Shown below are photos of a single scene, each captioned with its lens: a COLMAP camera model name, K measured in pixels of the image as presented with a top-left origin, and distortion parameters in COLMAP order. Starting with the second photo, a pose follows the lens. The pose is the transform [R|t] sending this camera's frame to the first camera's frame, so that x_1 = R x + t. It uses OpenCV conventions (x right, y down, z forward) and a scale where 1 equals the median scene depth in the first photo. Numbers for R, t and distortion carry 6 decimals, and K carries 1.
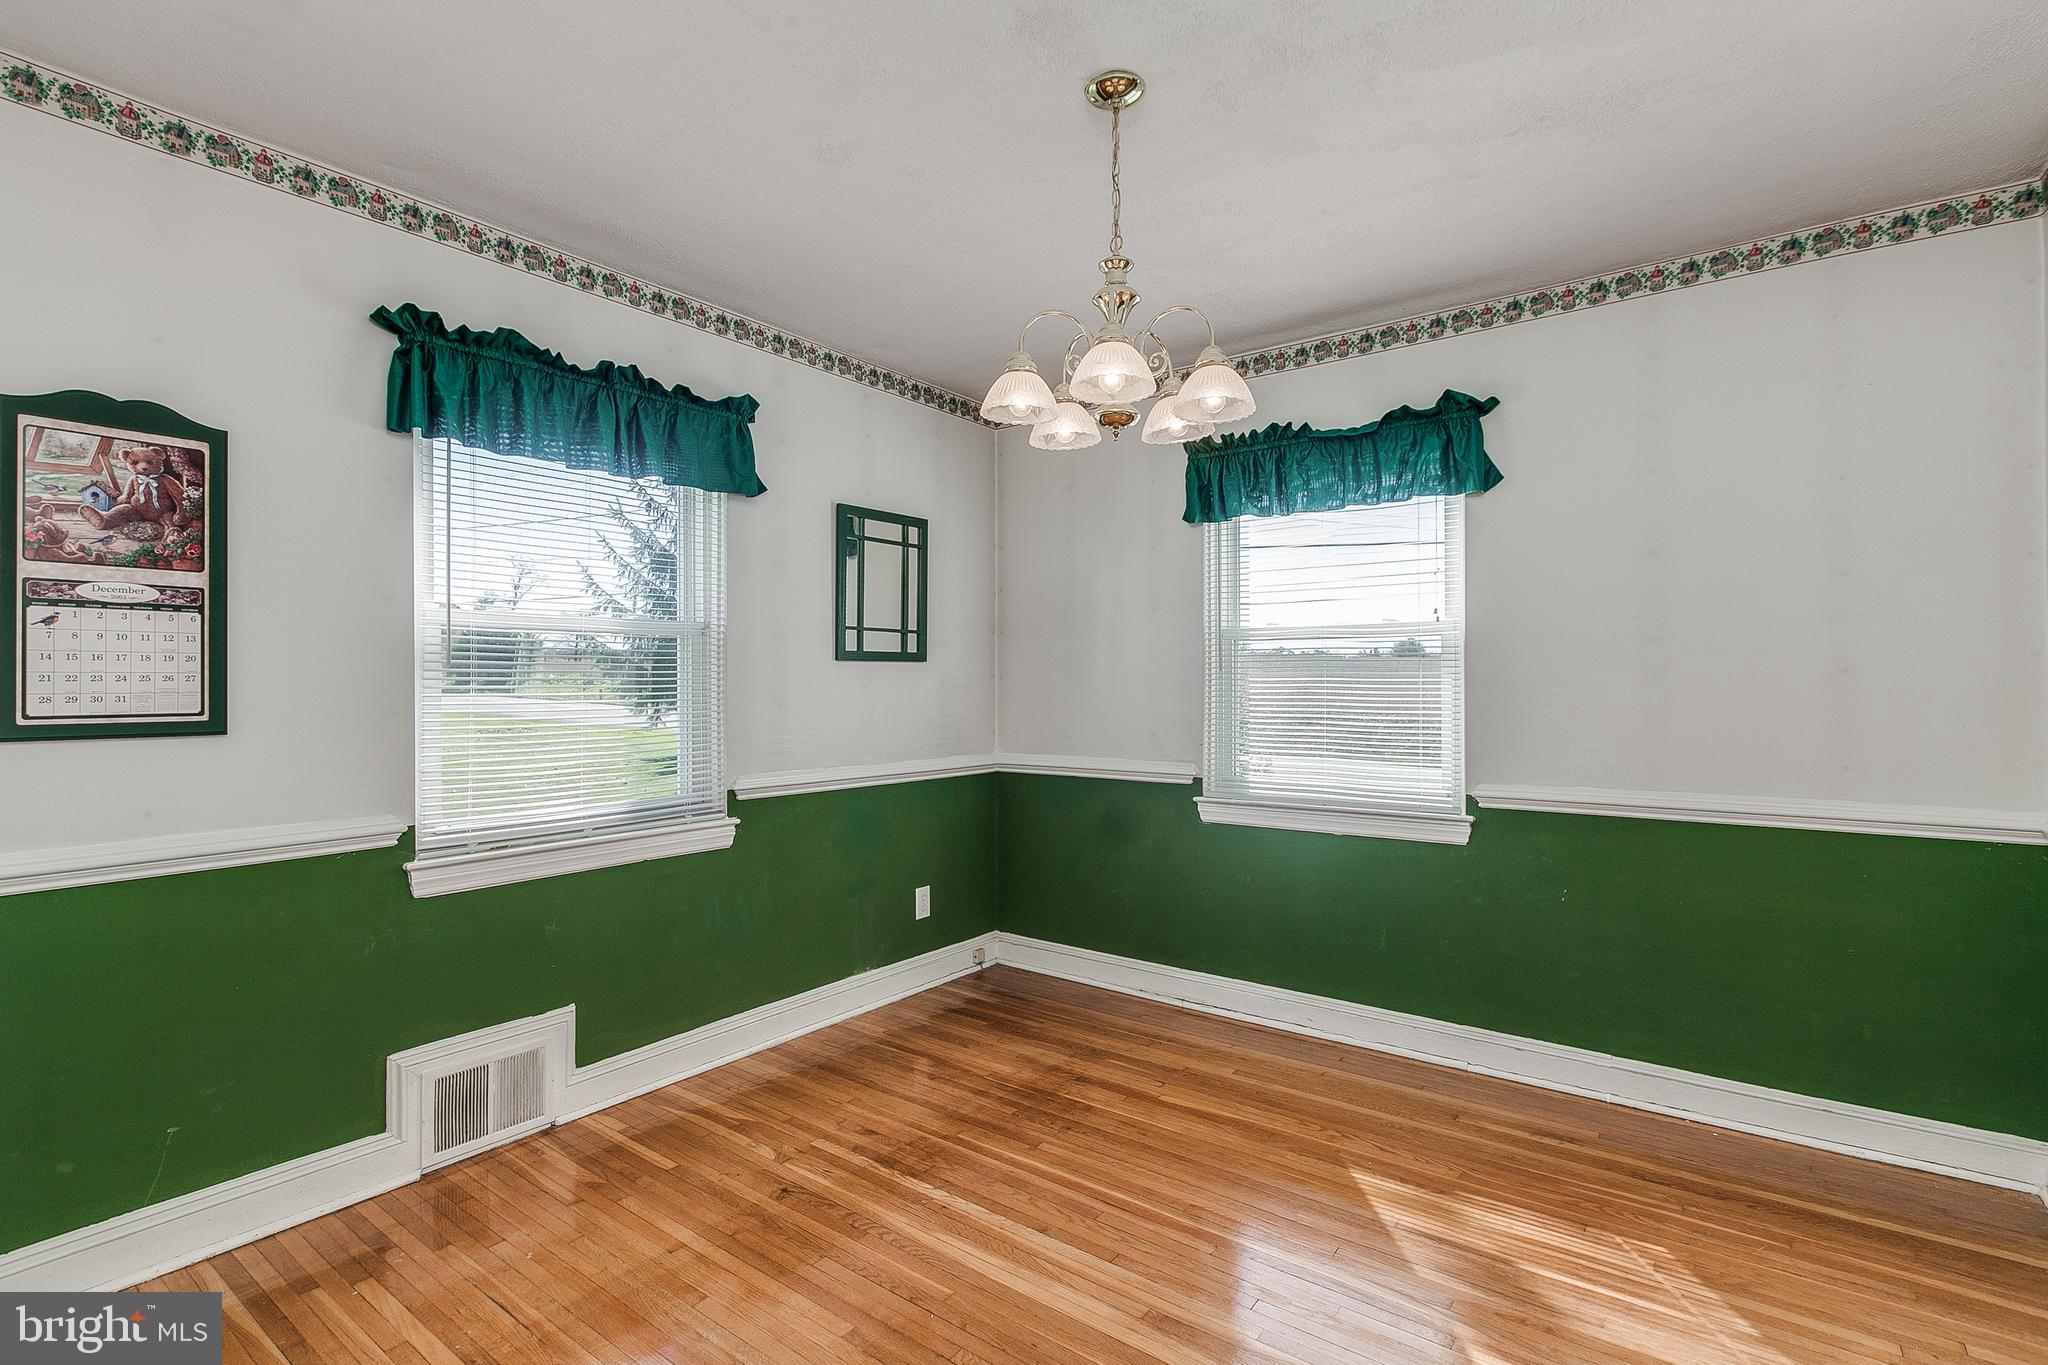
lens RADIAL K [[950.8, 0, 1024.0], [0, 950.8, 682.5], [0, 0, 1]] dist [-0.002348, -0.000117]
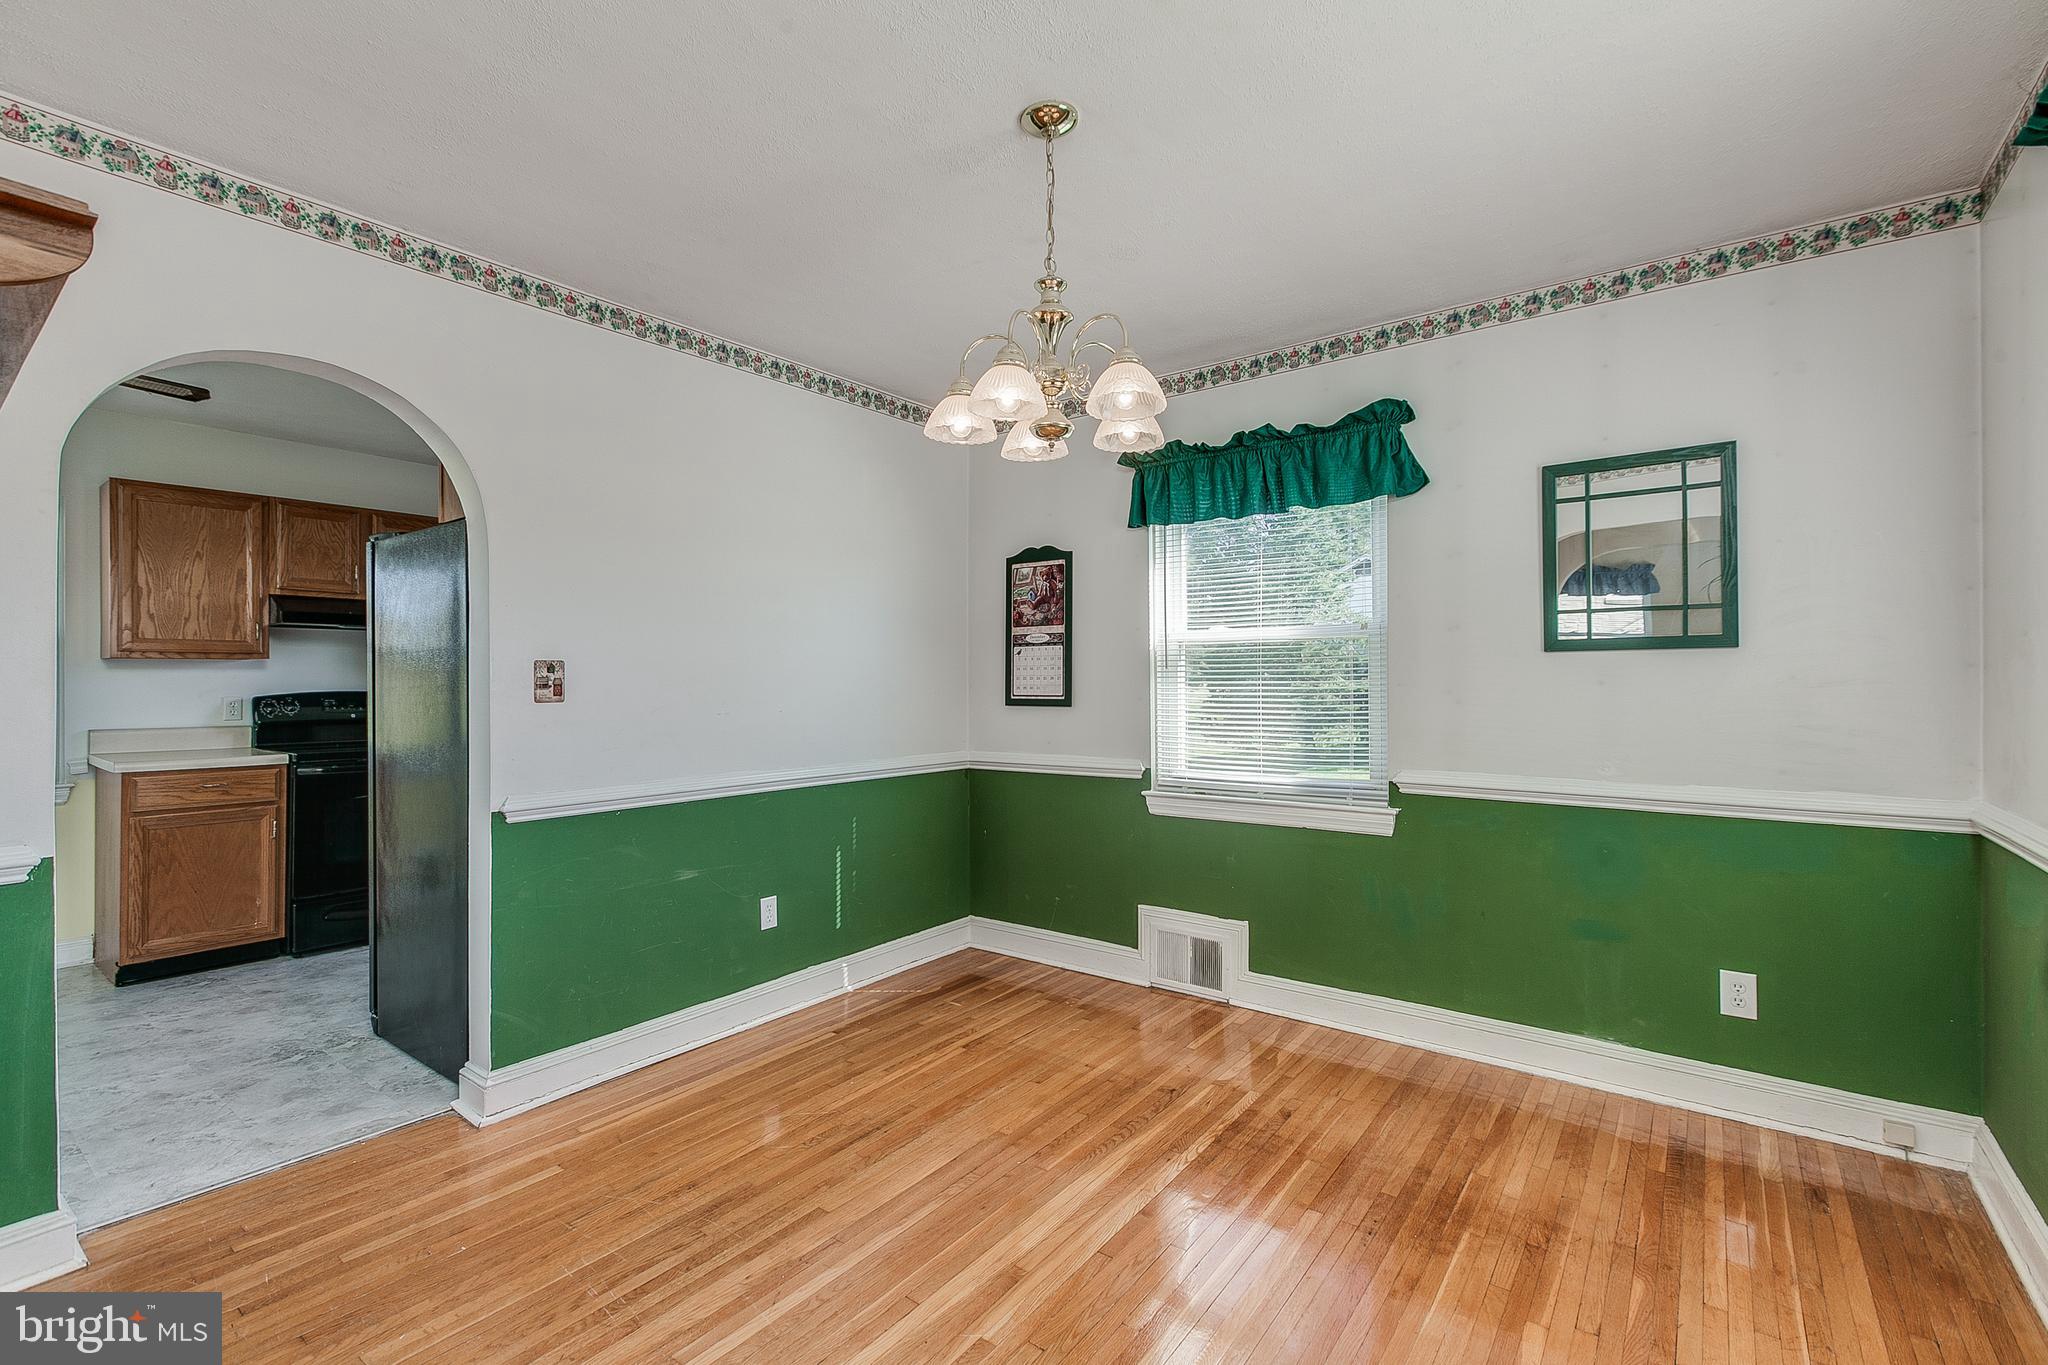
lens RADIAL K [[910.2, 0, 1017.3], [0, 910.2, 676.6], [0, 0, 1]] dist [-0.000339, 0.000180]
pose [[0.001908, 0.000966, -0.999998, 0.833765], [0.007539, 0.999971, 0.000981, -0.007463], [0.999970, -0.007541, 0.001901, 0.712612]]
